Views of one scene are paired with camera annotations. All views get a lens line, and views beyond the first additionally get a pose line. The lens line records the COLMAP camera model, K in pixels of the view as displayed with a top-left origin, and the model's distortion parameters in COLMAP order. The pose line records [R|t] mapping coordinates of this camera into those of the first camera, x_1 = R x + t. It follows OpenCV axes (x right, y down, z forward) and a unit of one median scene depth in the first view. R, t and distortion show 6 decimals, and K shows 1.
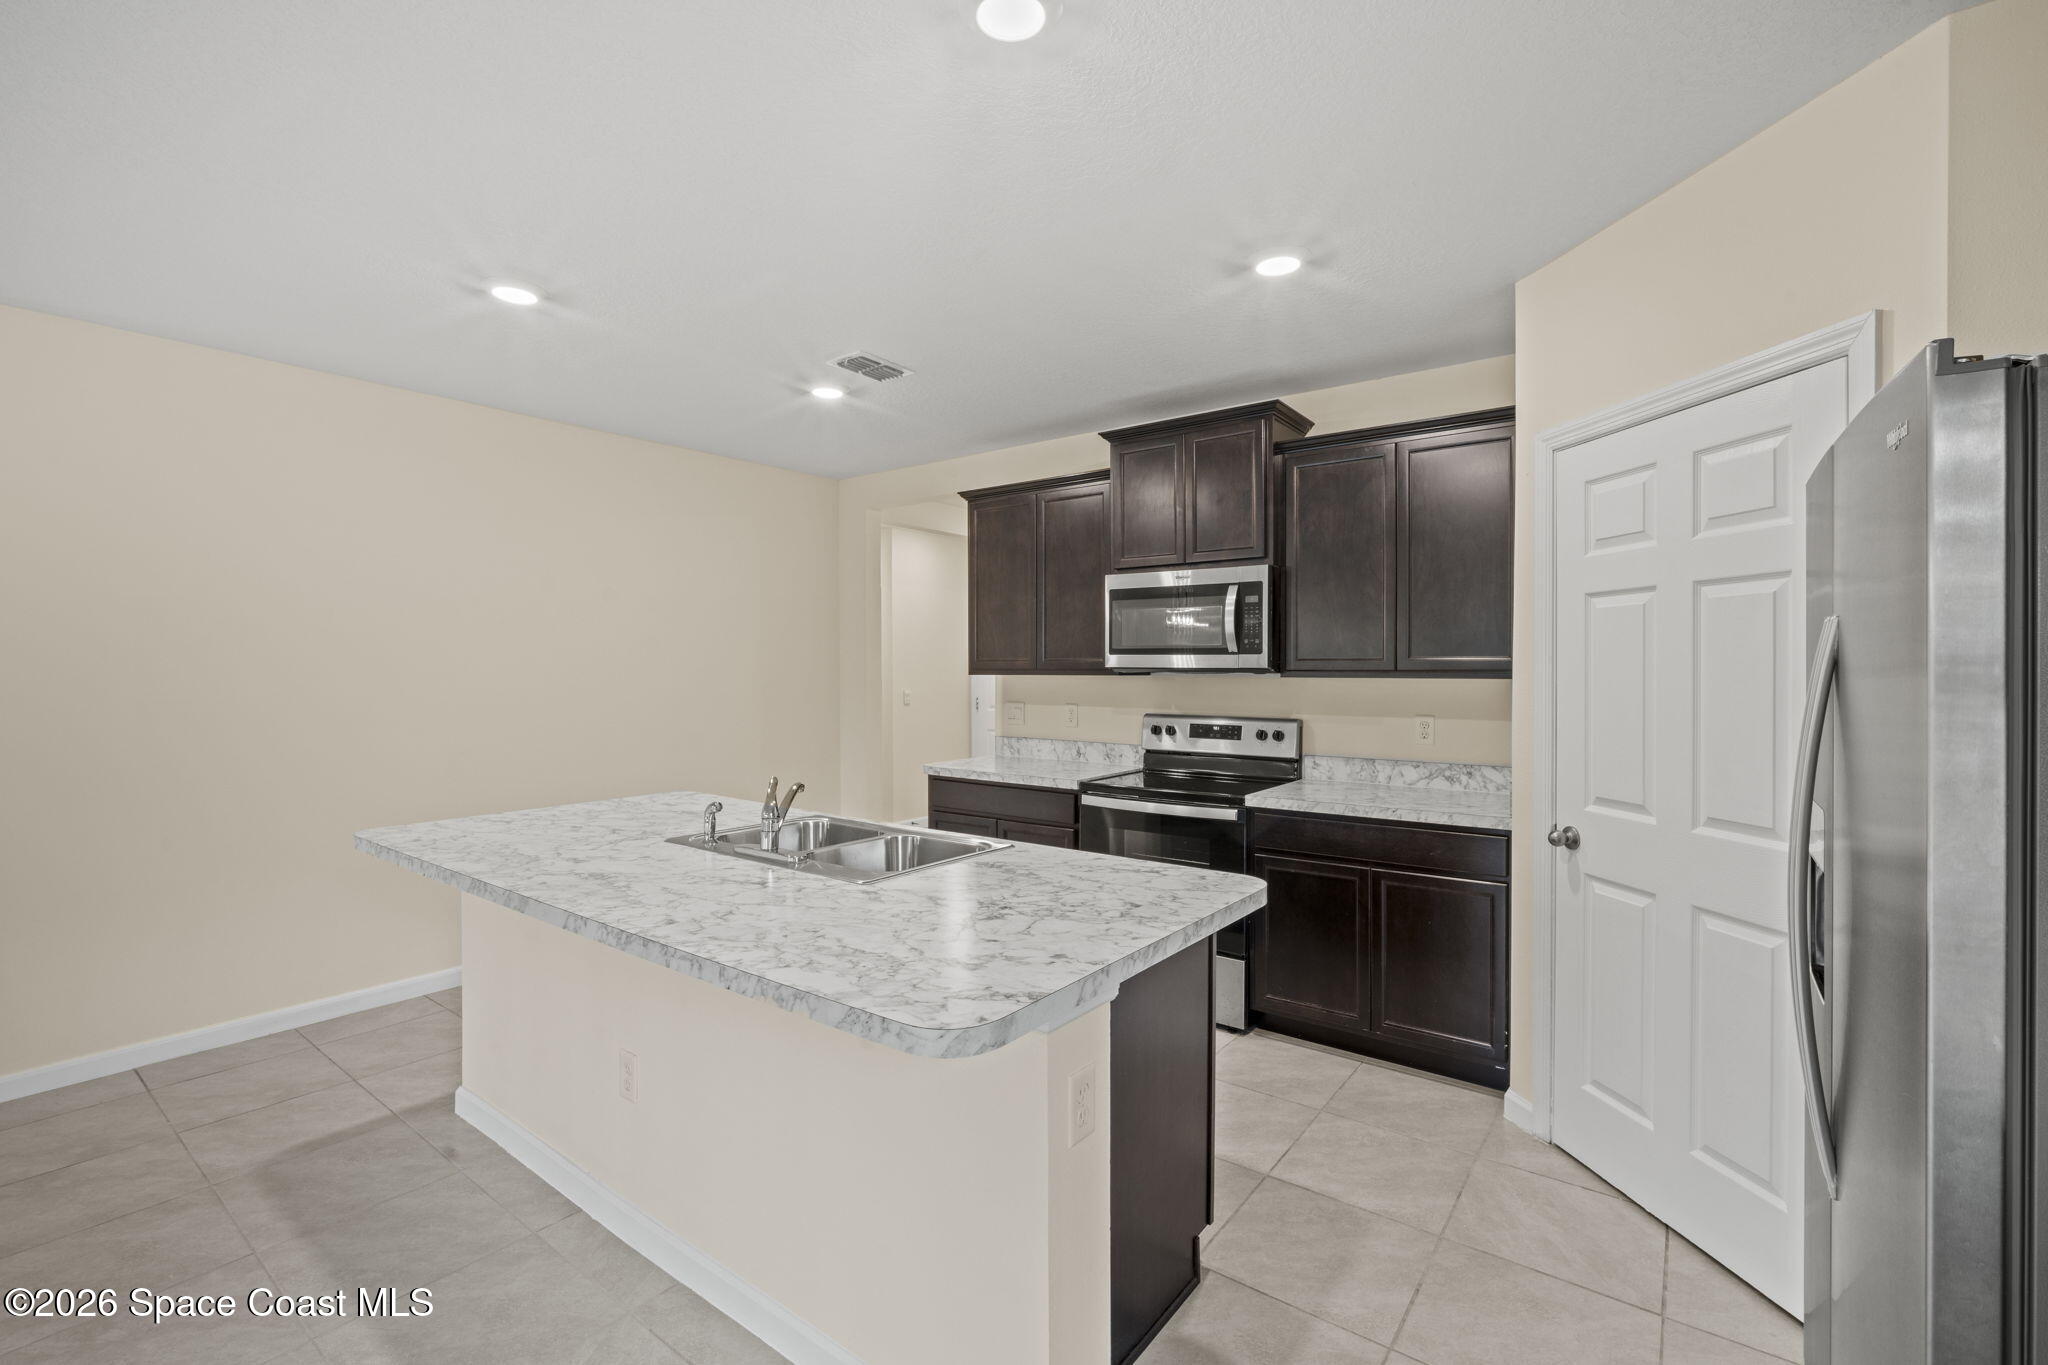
lens RADIAL K [[894.1, 0, 1019.6], [0, 894.1, 668.6], [0, 0, 1]] dist [-0.003021, 0.001351]
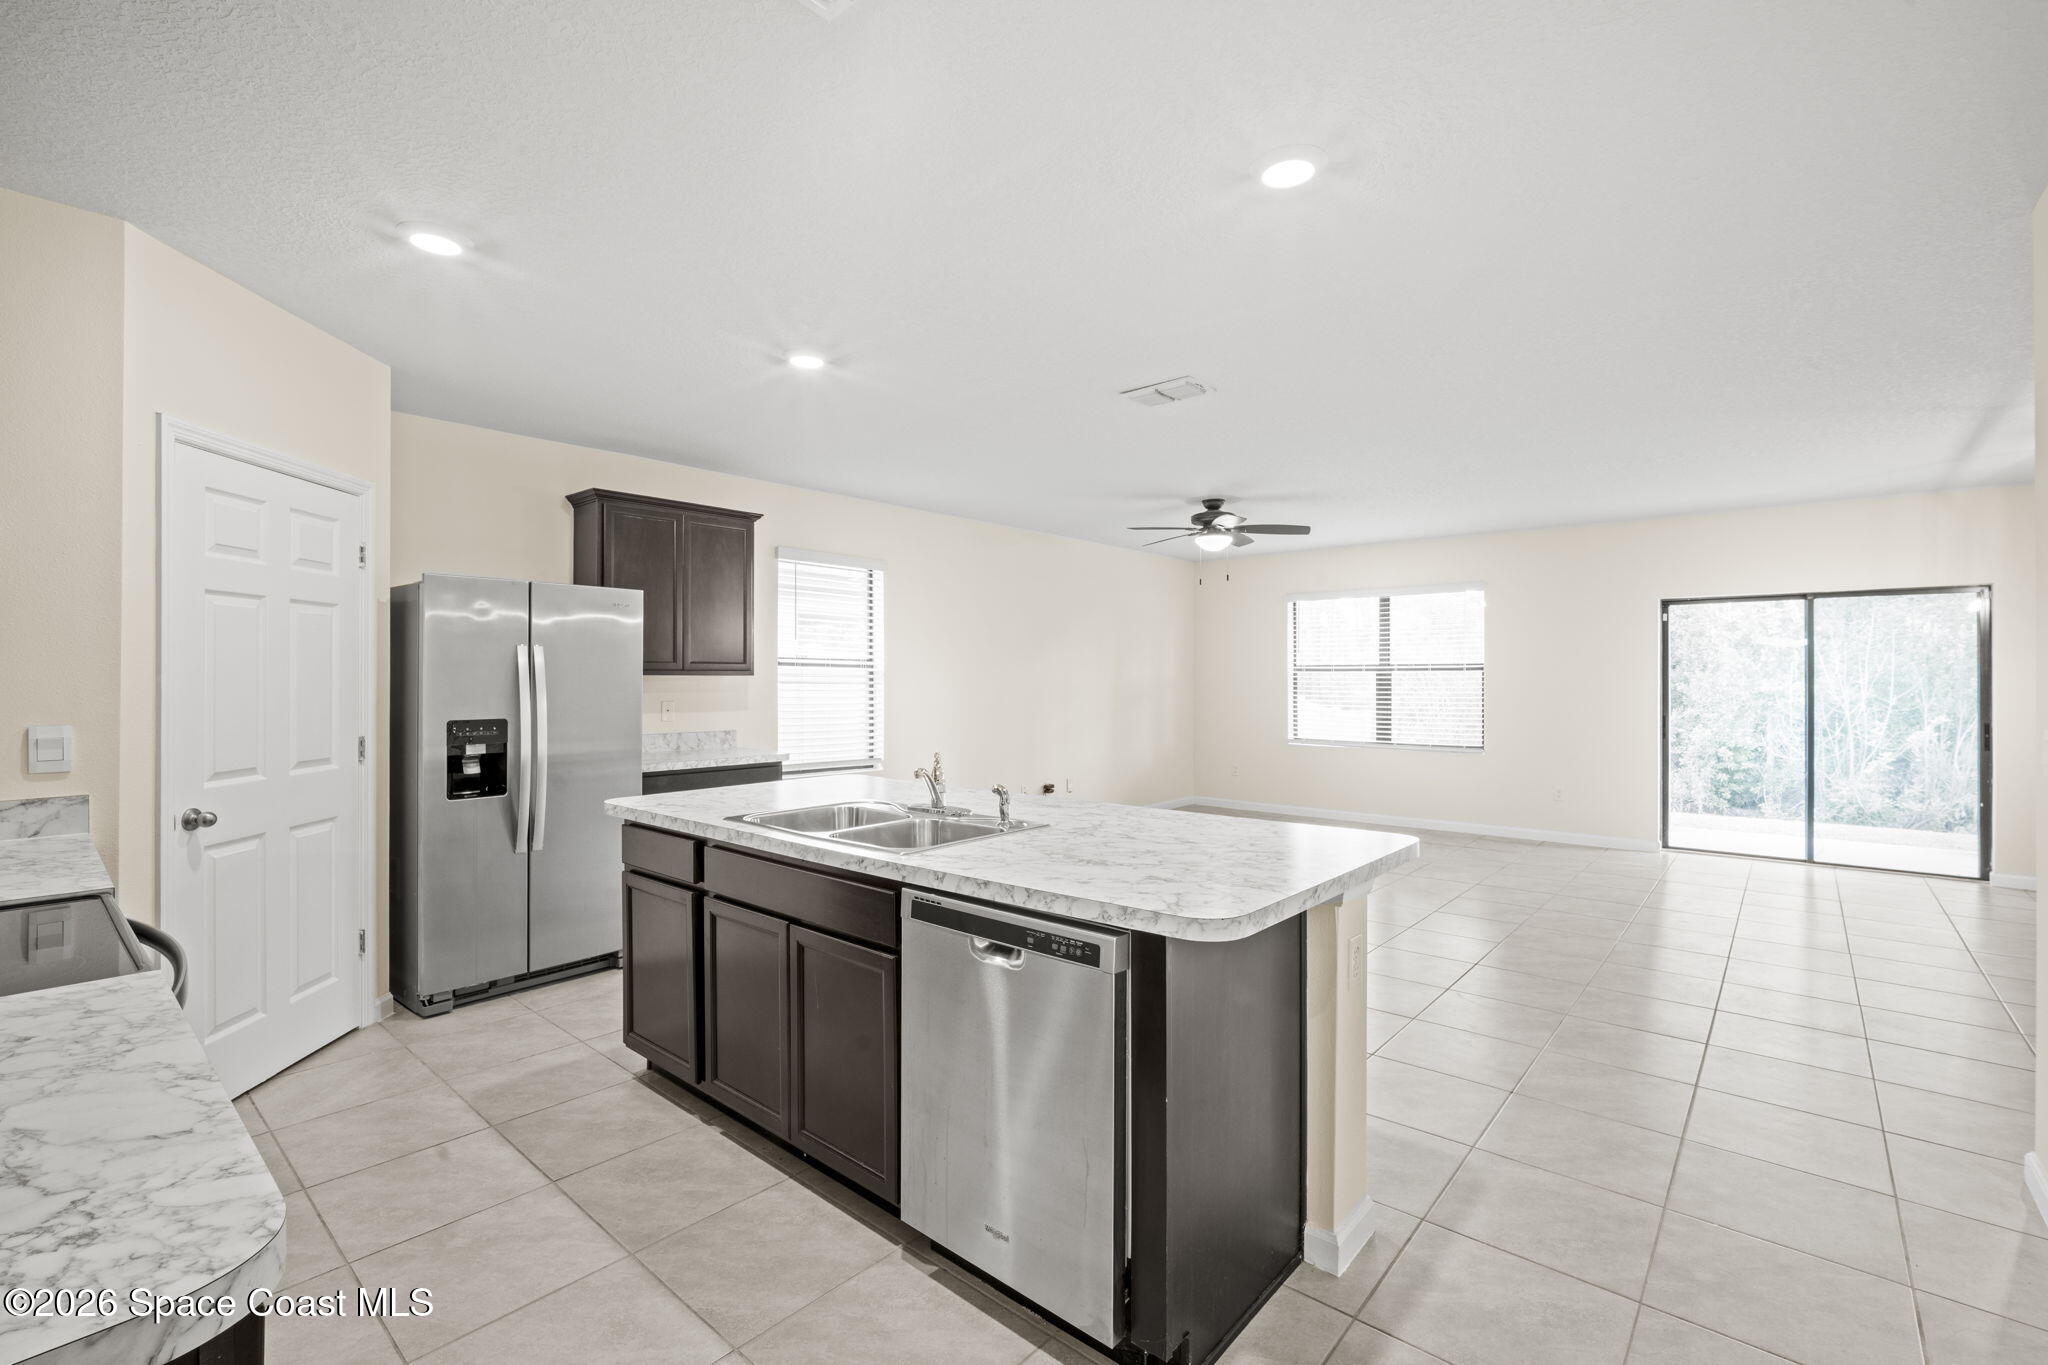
lens RADIAL K [[886.9, 0, 1037.9], [0, 886.9, 678.8], [0, 0, 1]] dist [-0.003364, -0.000098]
pose [[-0.998572, 0.002651, 0.053364, -0.308305], [0.002653, 0.999996, -0.000044, 0.019662], [-0.053364, 0.000098, -0.998575, 1.419734]]
